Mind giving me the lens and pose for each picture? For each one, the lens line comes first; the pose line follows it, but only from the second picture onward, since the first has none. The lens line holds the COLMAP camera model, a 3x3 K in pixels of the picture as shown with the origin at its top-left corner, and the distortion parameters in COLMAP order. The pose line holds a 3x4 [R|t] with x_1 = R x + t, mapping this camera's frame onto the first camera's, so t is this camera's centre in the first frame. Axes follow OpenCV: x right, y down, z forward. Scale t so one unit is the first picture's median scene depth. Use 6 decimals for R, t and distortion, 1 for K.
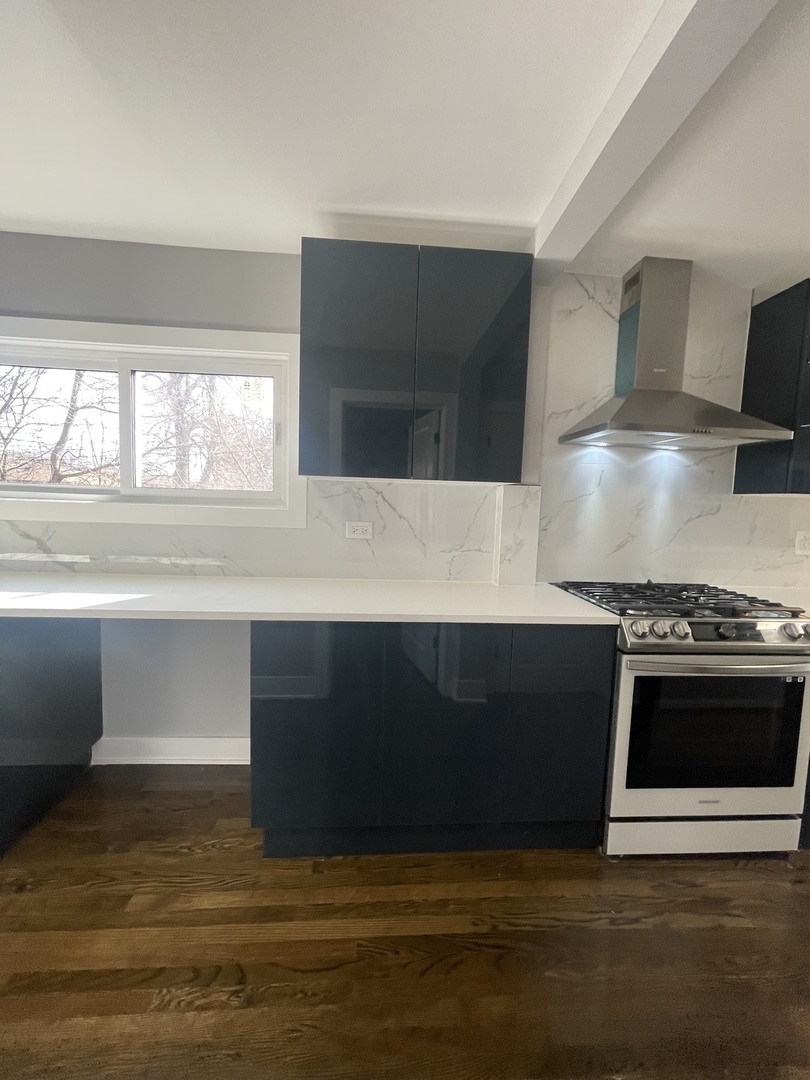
lens RADIAL K [[439.9, 0, 406.3], [0, 439.9, 541.6], [0, 0, 1]] dist [-0.000333, 0.000664]
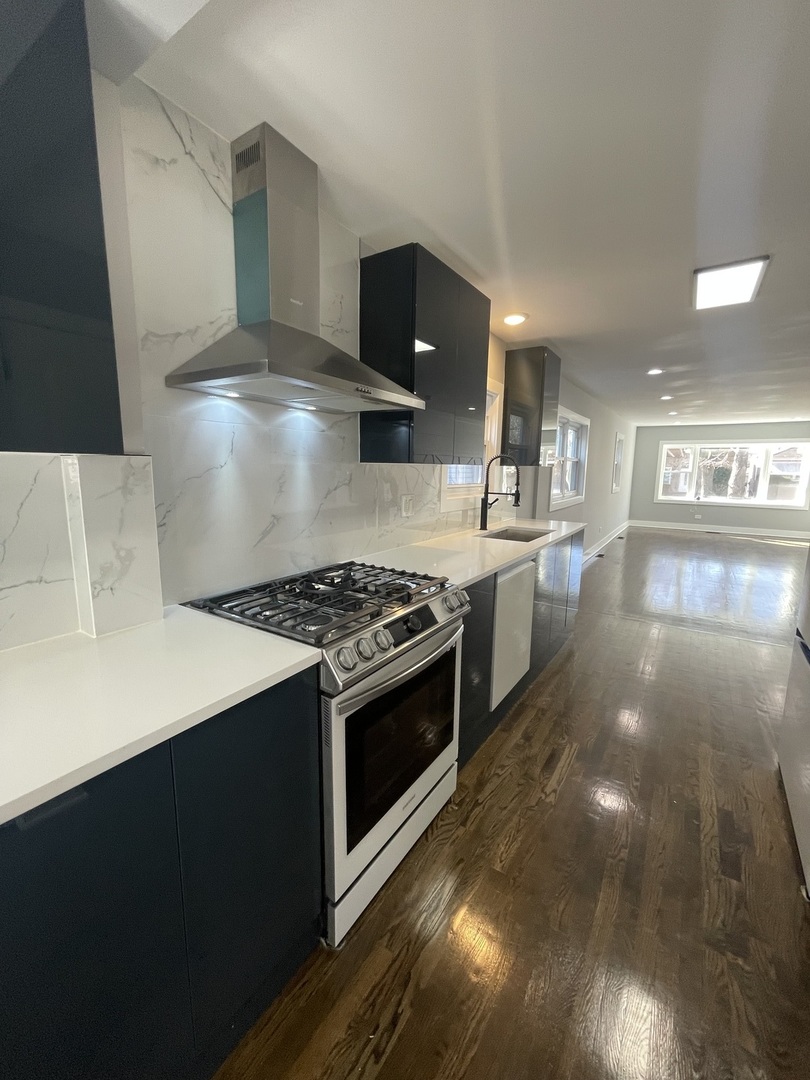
lens RADIAL K [[439.9, 0, 406.3], [0, 439.9, 541.6], [0, 0, 1]] dist [-0.000333, 0.000664]
pose [[0.610345, -0.155611, 0.776701, 0.034408], [0.075133, 0.987467, 0.138797, -0.068232], [-0.788564, -0.026358, 0.614387, 0.351440]]
